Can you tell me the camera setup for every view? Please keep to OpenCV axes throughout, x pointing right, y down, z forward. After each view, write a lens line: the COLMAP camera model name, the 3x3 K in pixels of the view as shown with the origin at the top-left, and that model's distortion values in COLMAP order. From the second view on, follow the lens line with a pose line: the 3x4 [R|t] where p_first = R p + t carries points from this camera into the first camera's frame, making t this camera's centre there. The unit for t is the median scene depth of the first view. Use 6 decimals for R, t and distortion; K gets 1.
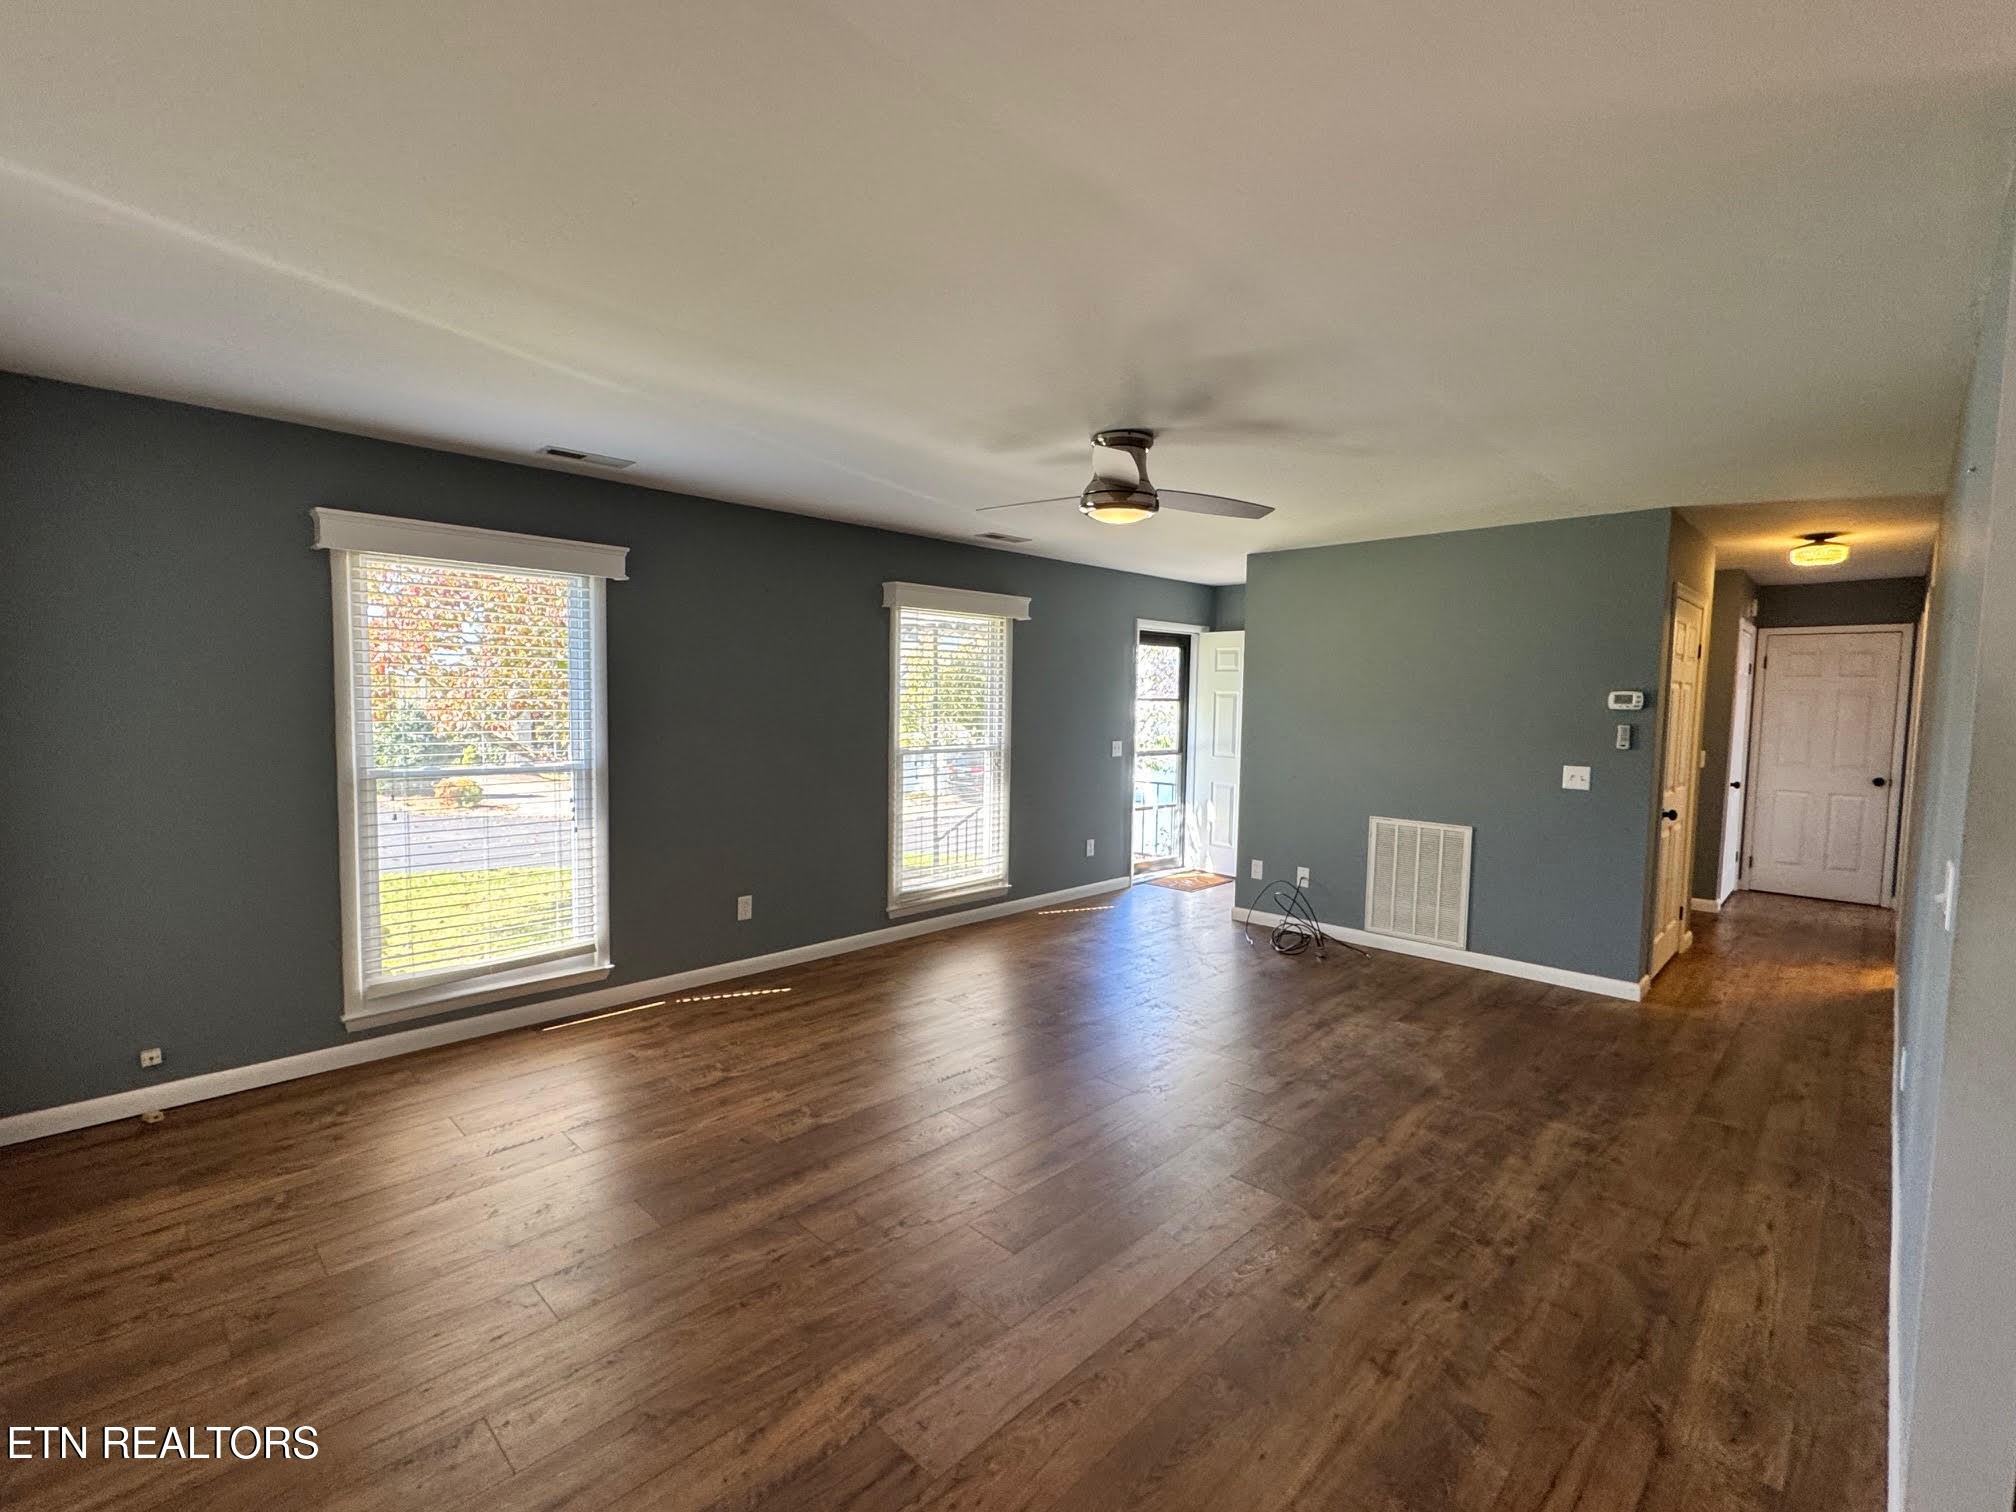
lens RADIAL K [[911.0, 0, 1008.0], [0, 911.0, 756.0], [0, 0, 1]] dist [-0.003692, -0.000928]
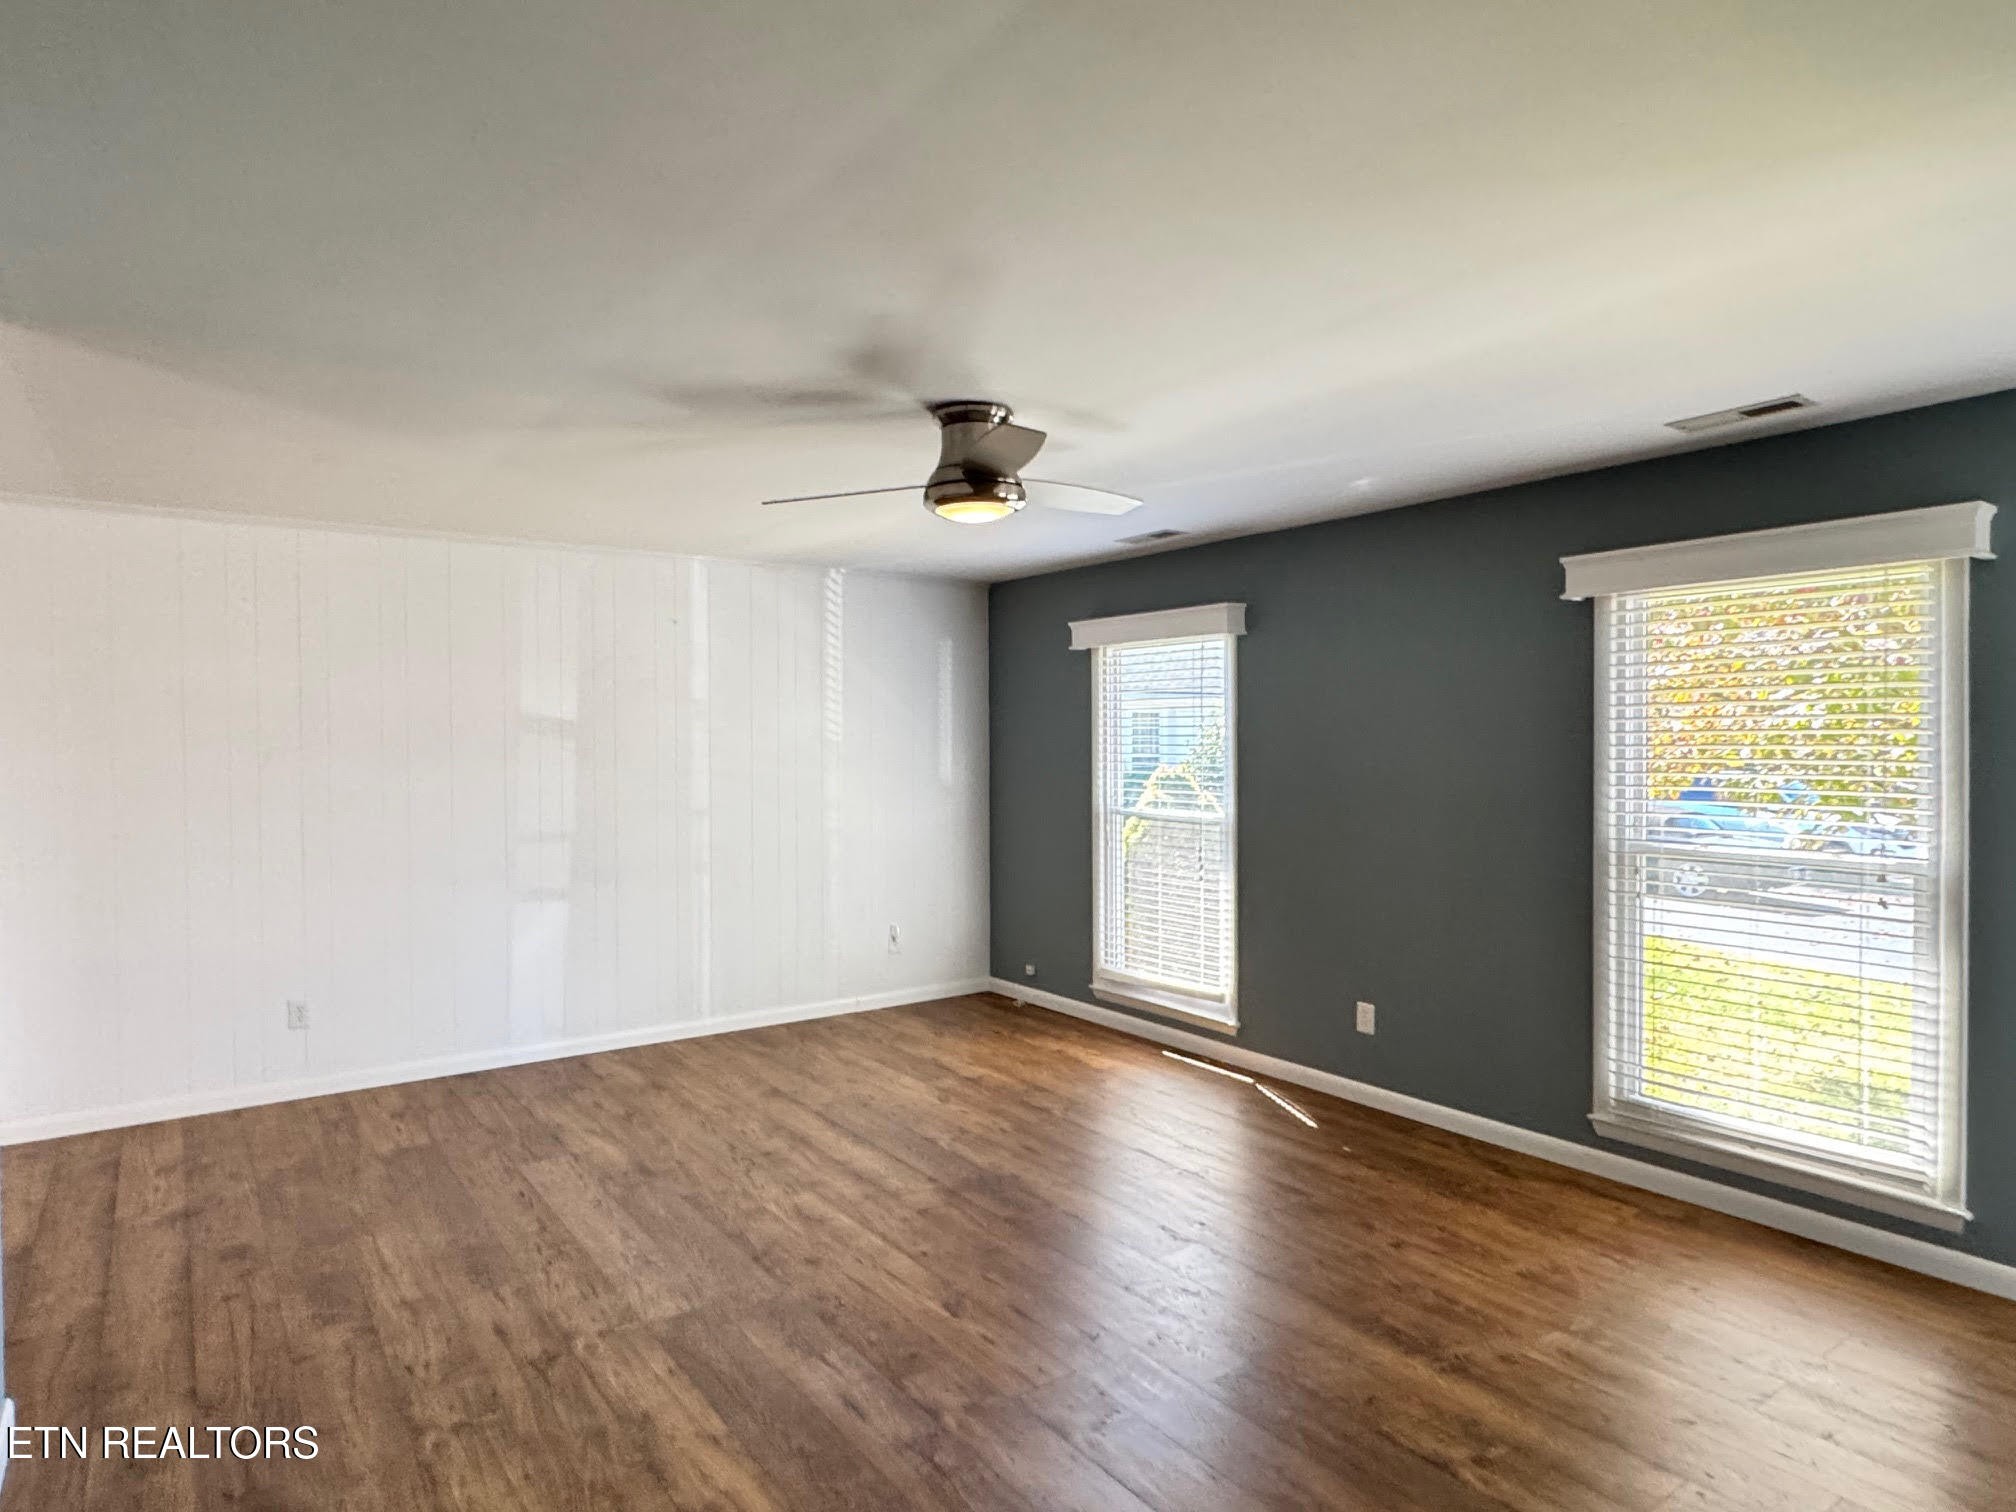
lens RADIAL K [[1172.3, 0, 1008.0], [0, 1172.3, 756.0], [0, 0, 1]] dist [0.001750, -0.000908]
pose [[-0.179369, 0.000449, -0.983782, 0.889043], [-0.060899, 0.998077, 0.011559, -0.062920], [0.981895, 0.061985, -0.178997, 0.989543]]
